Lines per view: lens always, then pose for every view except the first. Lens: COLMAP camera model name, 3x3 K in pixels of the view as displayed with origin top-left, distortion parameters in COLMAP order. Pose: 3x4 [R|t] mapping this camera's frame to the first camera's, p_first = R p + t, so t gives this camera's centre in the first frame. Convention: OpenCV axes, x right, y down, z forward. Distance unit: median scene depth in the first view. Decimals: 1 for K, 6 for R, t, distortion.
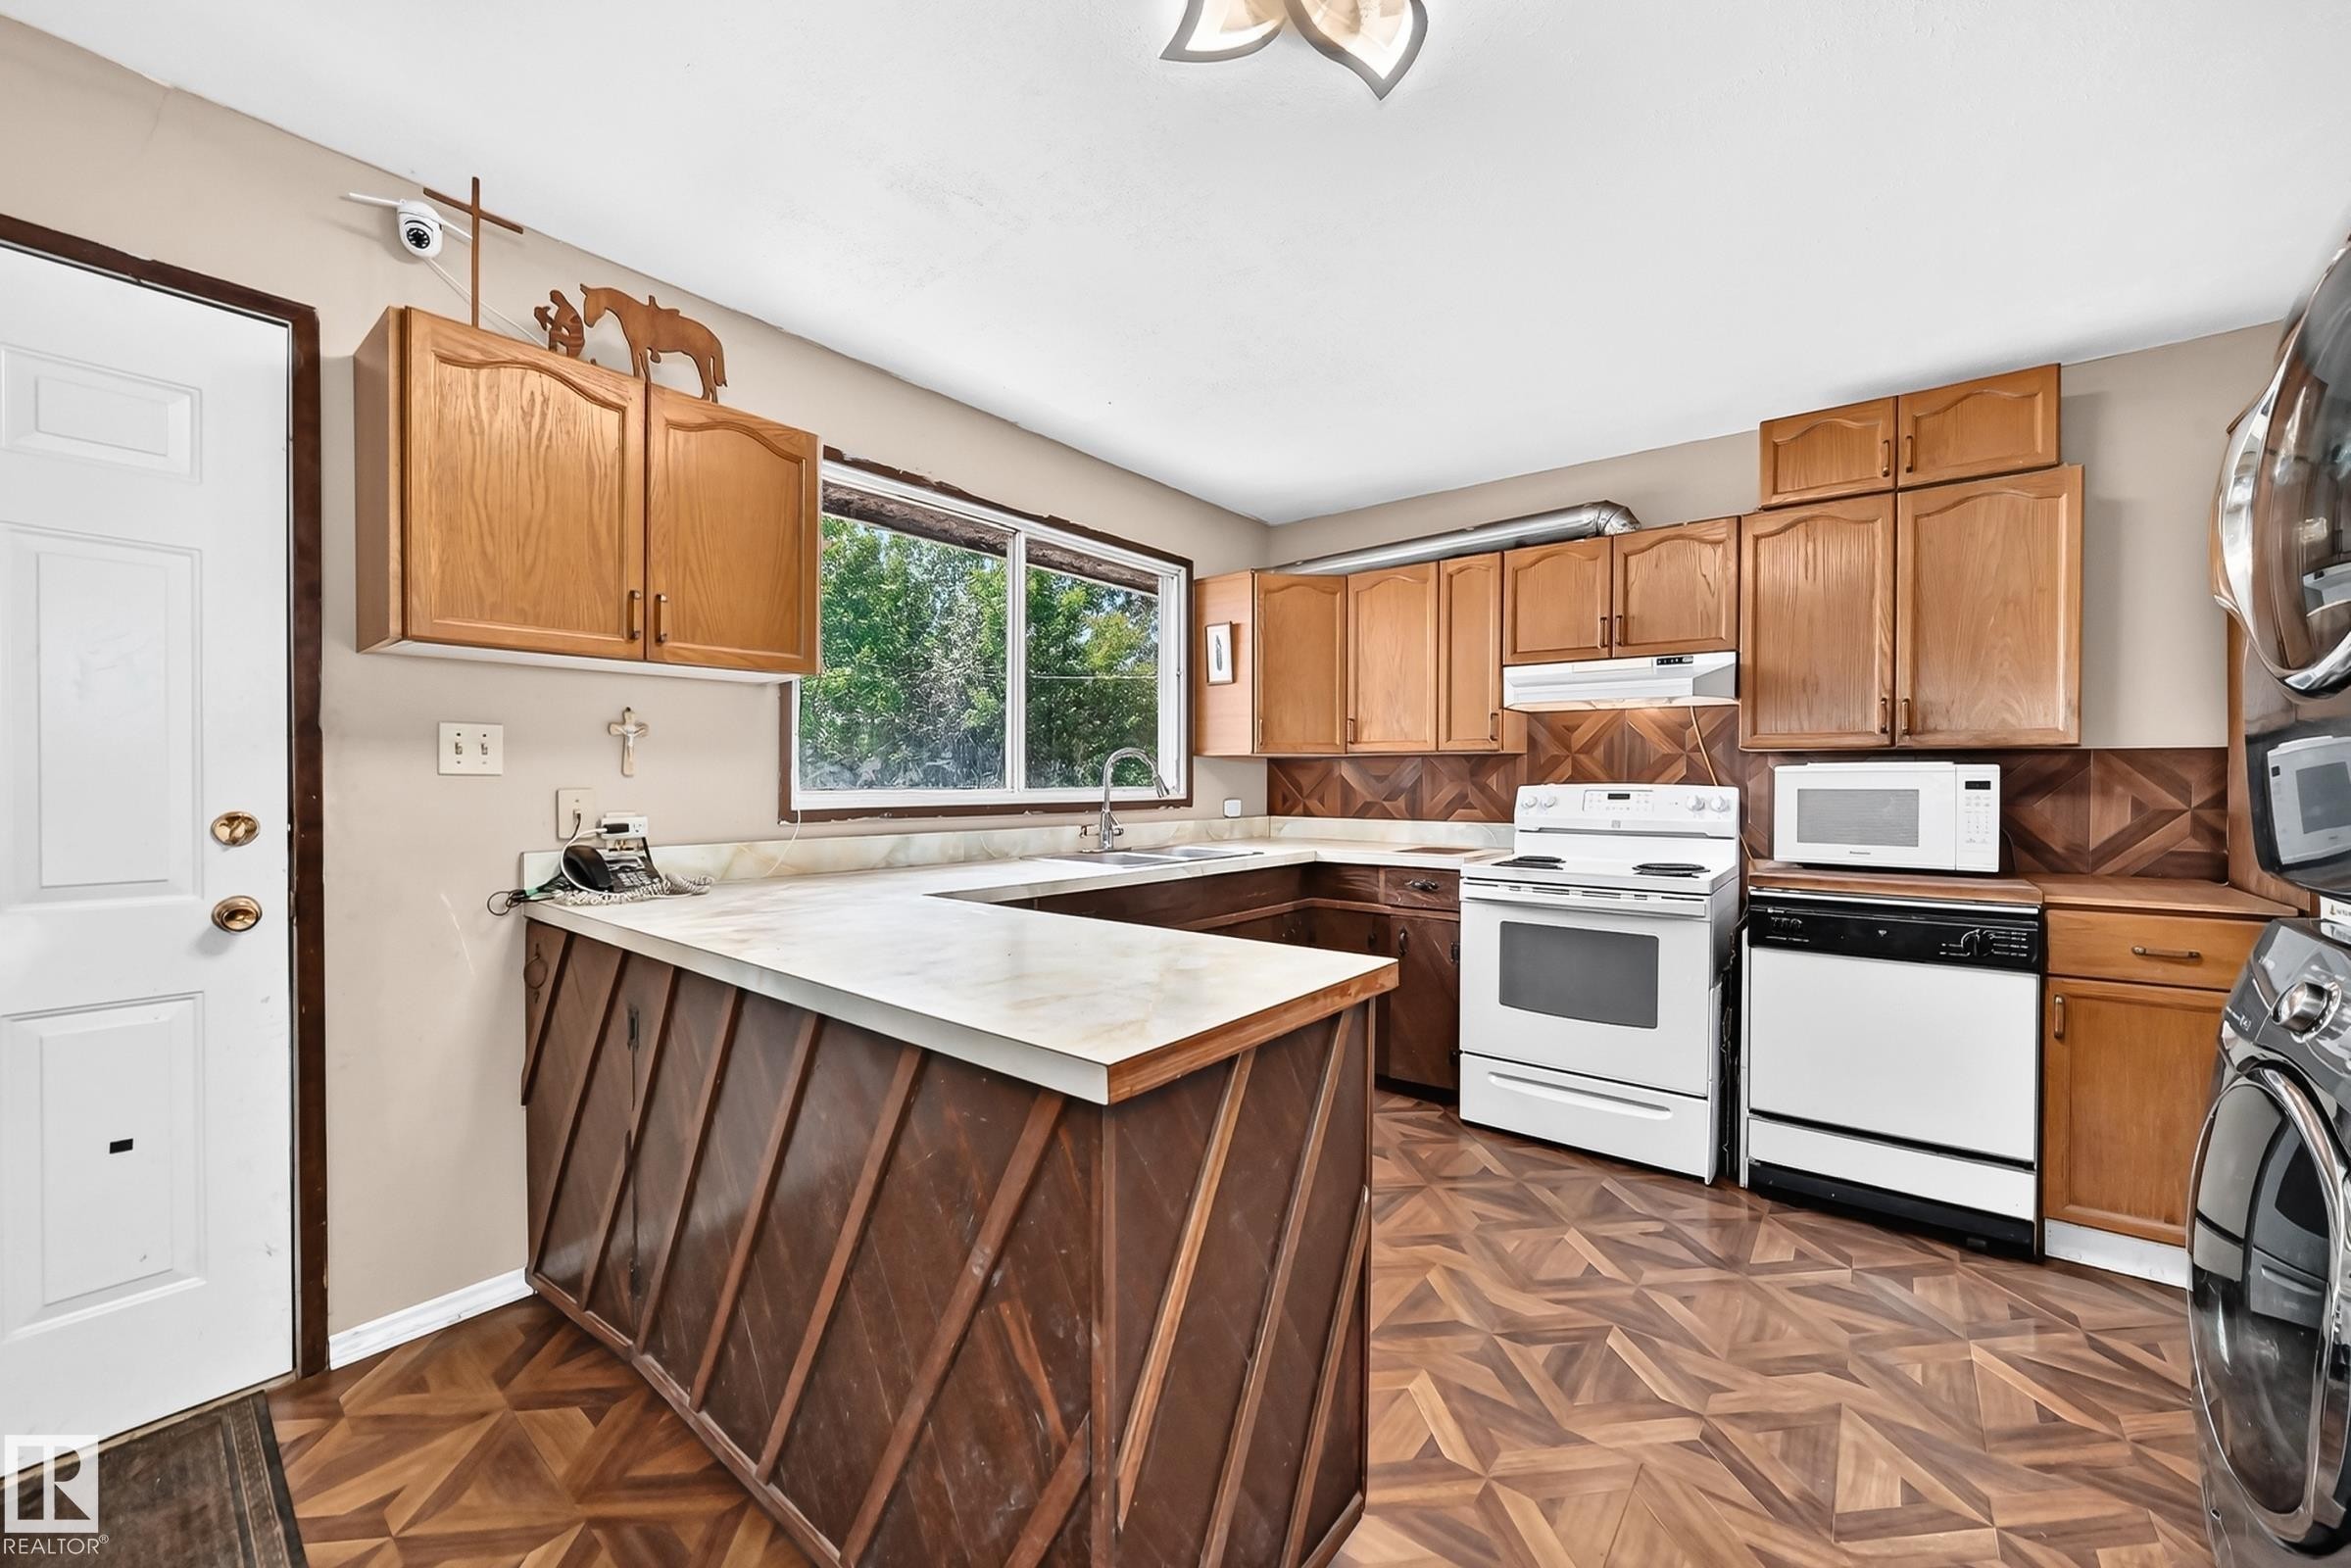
lens RADIAL K [[899.3, 0, 1169.3], [0, 899.3, 789.2], [0, 0, 1]] dist [-0.023907, 0.005096]
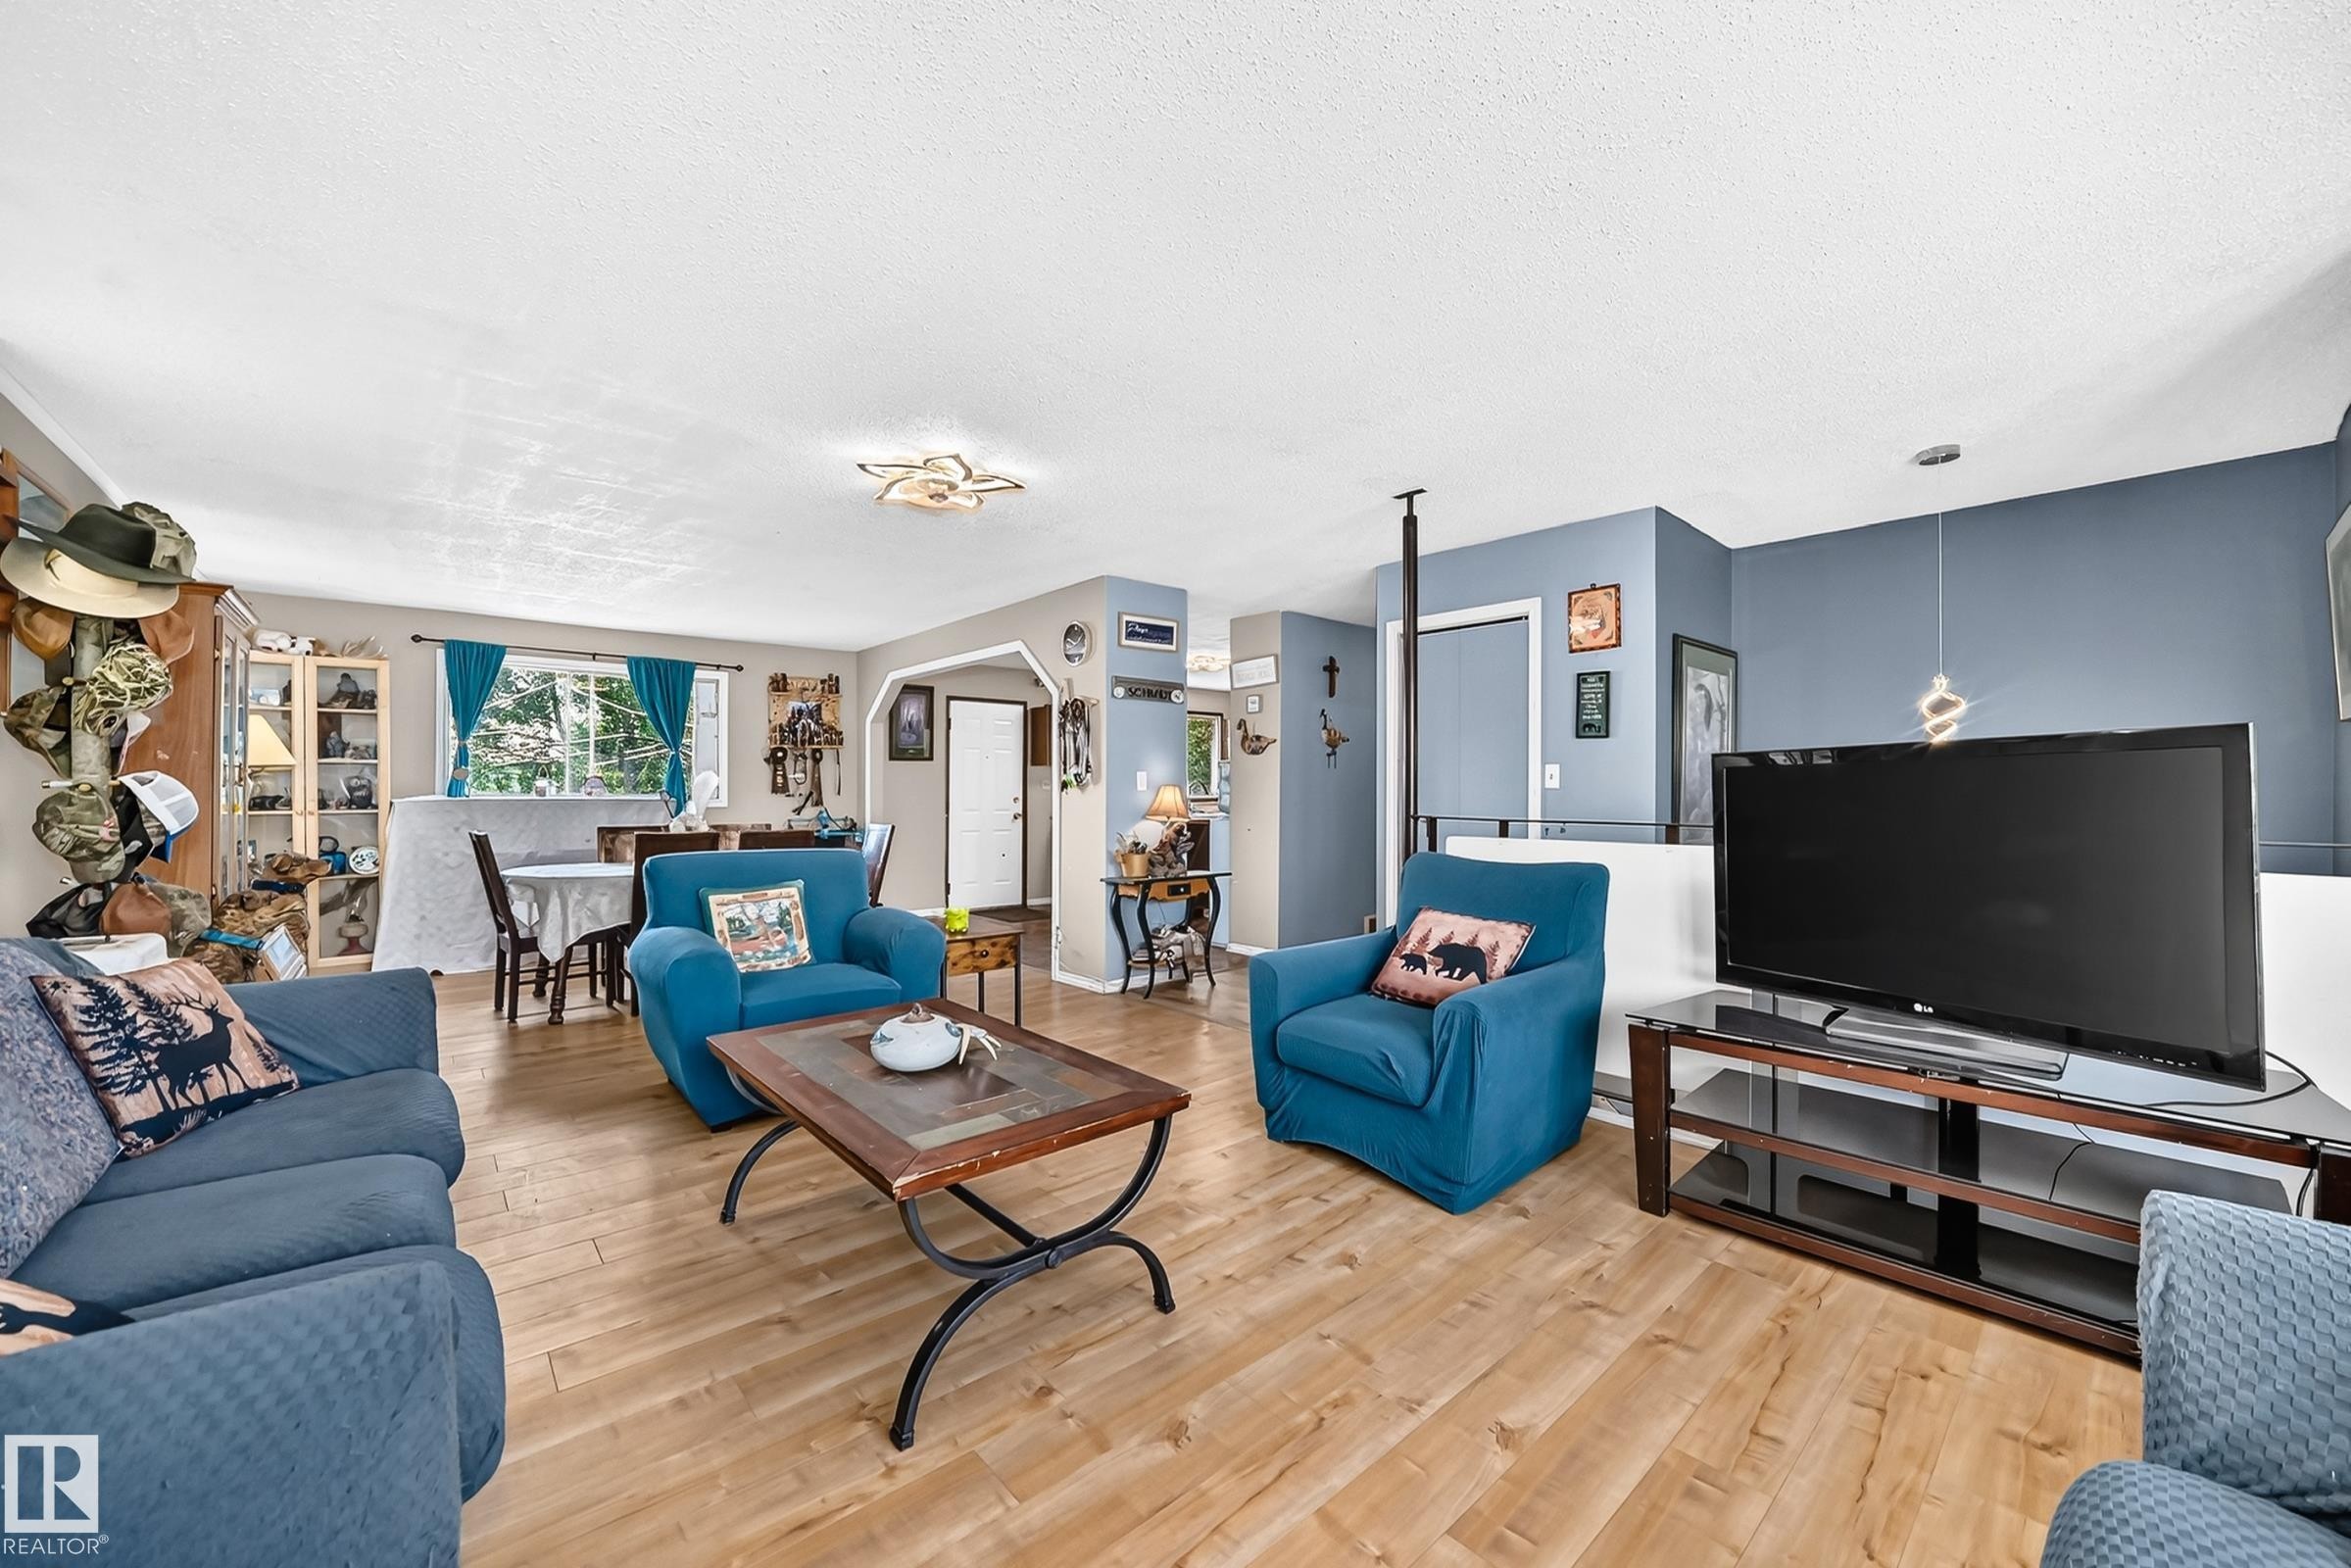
lens RADIAL K [[899.3, 0, 1175.0], [0, 899.3, 786.7], [0, 0, 1]] dist [-0.023907, 0.005096]
pose [[0.986270, -0.003434, -0.165107, 0.475752], [0.000443, 0.999835, -0.018151, 0.036123], [0.165143, 0.017829, 0.986109, -2.498048]]
